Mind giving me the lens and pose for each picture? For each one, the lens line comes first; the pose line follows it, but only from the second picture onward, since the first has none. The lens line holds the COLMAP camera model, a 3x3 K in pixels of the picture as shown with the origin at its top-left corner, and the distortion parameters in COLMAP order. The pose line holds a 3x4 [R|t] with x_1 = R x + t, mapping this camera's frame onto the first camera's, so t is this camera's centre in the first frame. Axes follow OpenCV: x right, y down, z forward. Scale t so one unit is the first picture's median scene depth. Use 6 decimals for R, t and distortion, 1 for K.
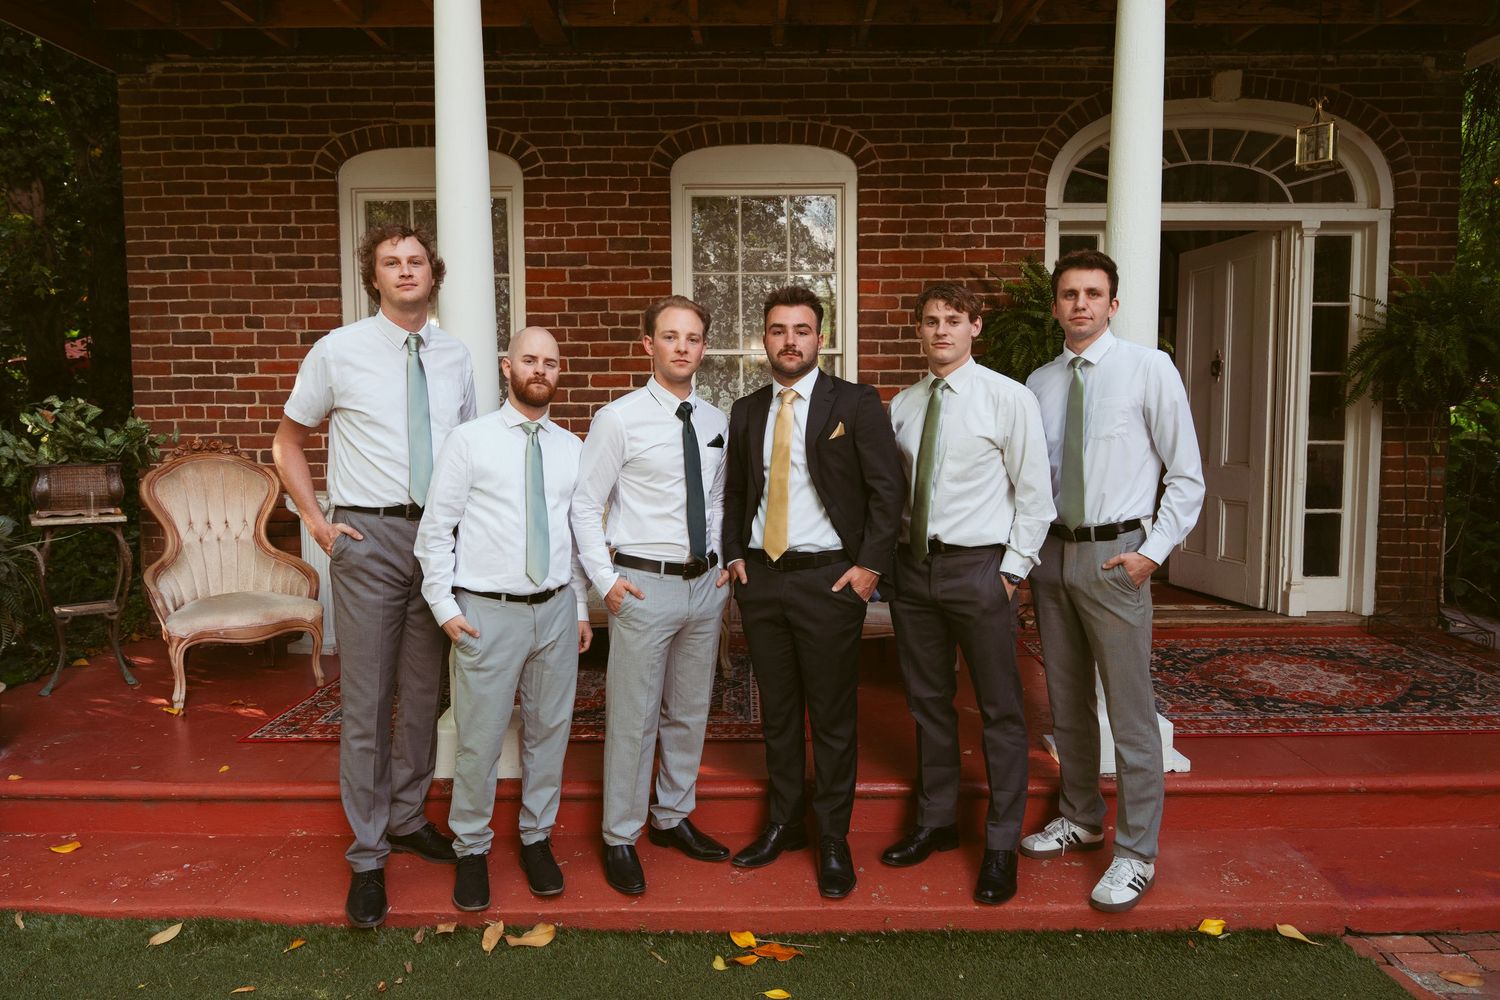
lens RADIAL K [[1010.9, 0, 753.1], [0, 1010.9, 501.2], [0, 0, 1]] dist [0.002830, -0.021026]
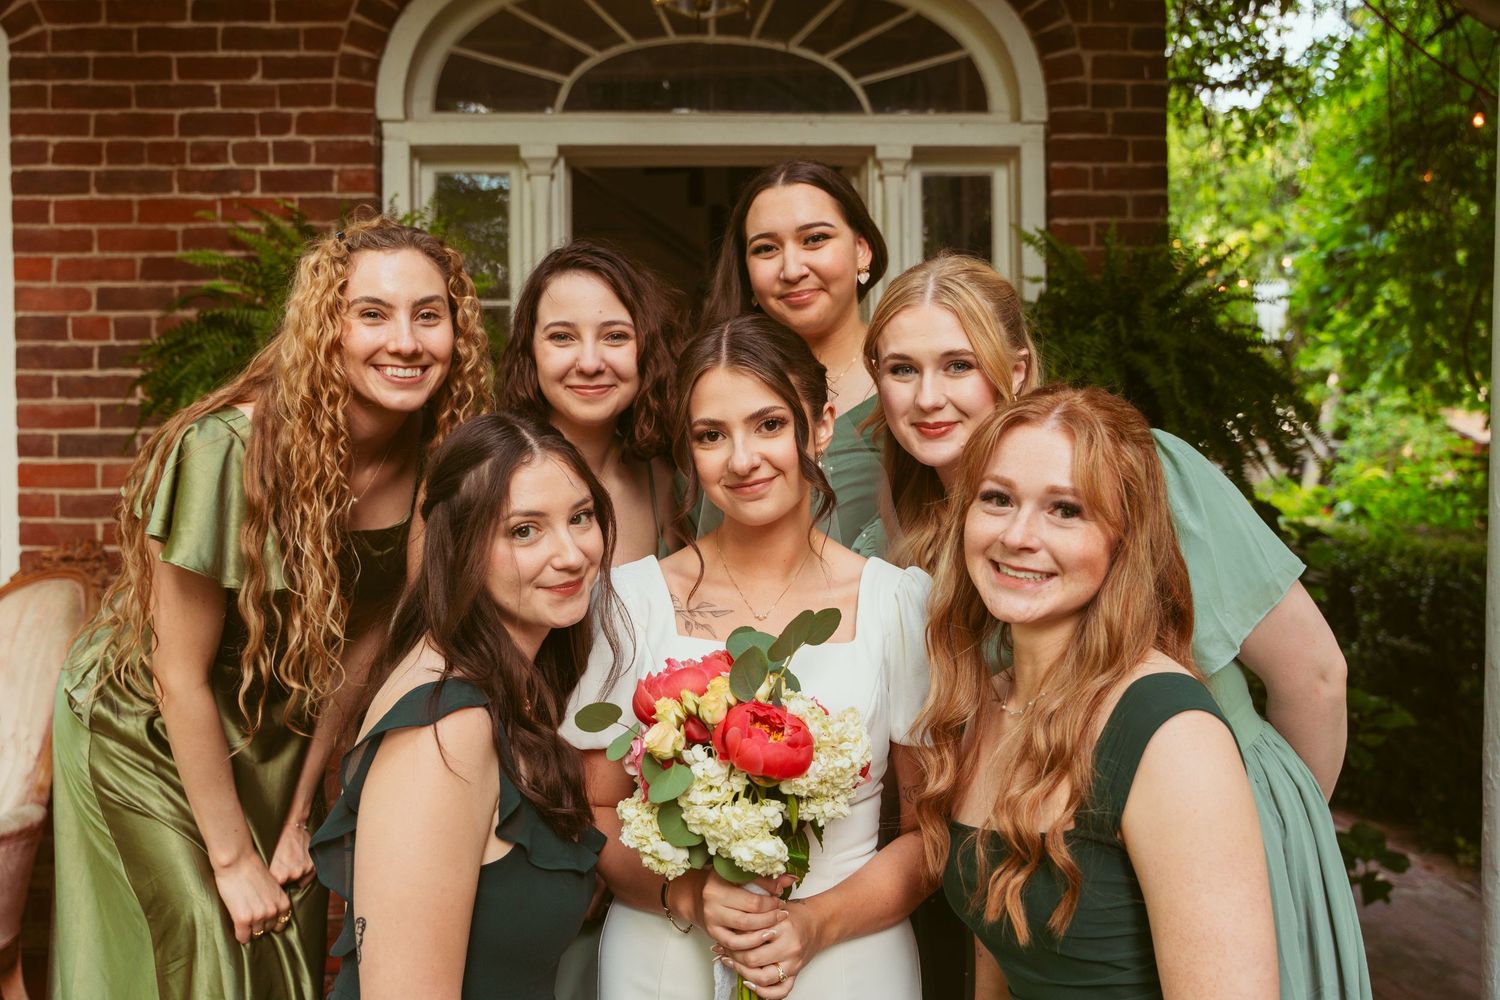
lens RADIAL K [[1448.2, 0, 743.0], [0, 1448.2, 497.2], [0, 0, 1]] dist [0.003929, 0.007081]
pose [[0.999316, -0.005619, 0.036548, 0.451990], [0.008705, 0.996358, -0.084823, -0.031378], [-0.035938, 0.085083, 0.995726, 0.268461]]
